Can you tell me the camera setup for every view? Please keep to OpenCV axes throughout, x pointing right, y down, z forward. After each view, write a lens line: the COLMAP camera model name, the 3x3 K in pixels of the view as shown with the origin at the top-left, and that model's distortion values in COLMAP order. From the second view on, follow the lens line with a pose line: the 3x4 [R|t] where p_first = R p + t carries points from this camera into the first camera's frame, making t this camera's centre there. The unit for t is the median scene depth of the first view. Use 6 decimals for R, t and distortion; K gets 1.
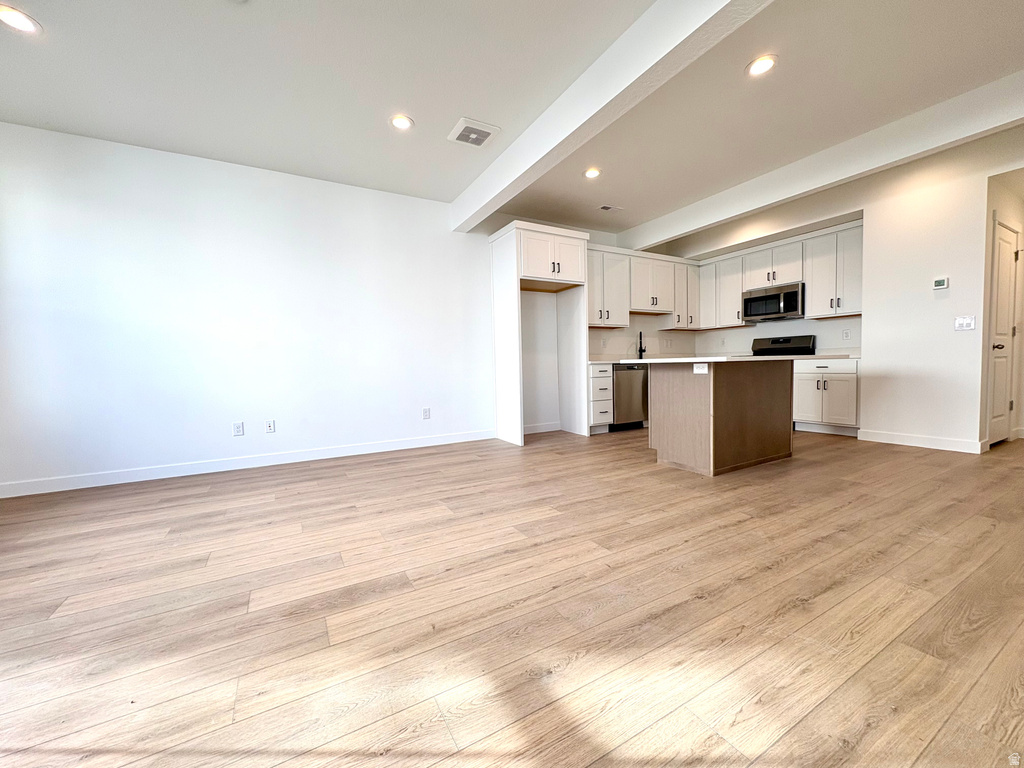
lens RADIAL K [[407.7, 0, 512.0], [0, 407.7, 384.0], [0, 0, 1]] dist [-0.001639, -0.000312]
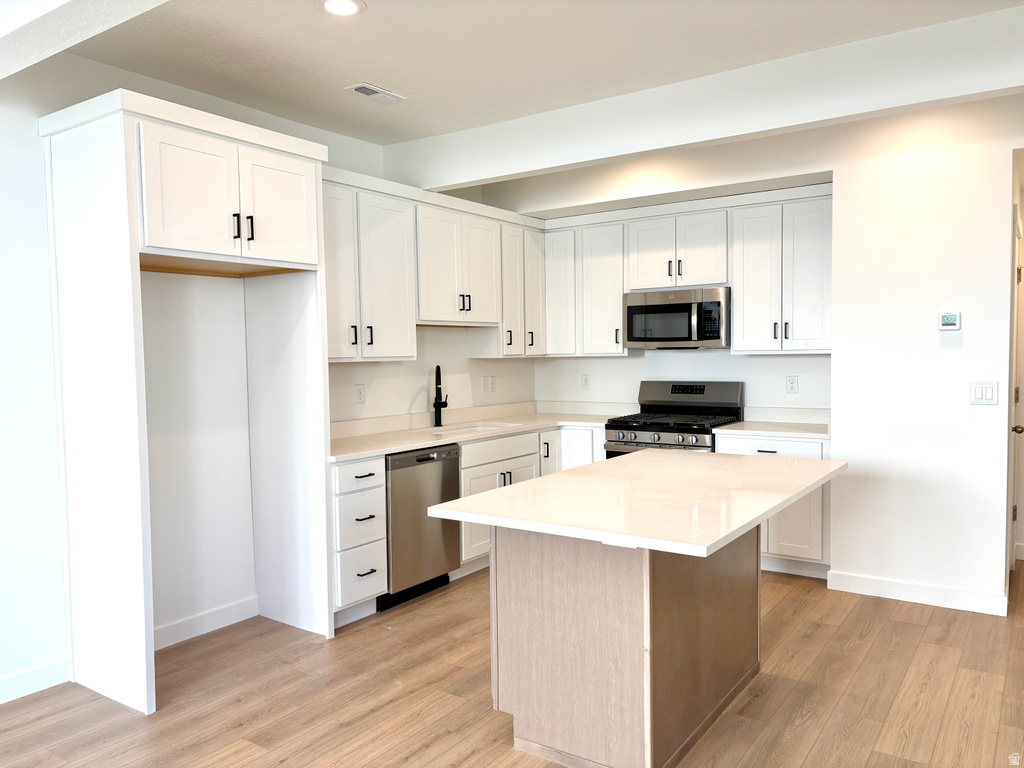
lens RADIAL K [[762.0, 0, 512.0], [0, 762.0, 384.0], [0, 0, 1]] dist [0.076225, -0.114316]
pose [[0.899180, -0.009075, 0.437485, 0.014806], [0.013643, 0.999880, -0.007301, -0.115687], [-0.437367, 0.012534, 0.899196, 0.213596]]
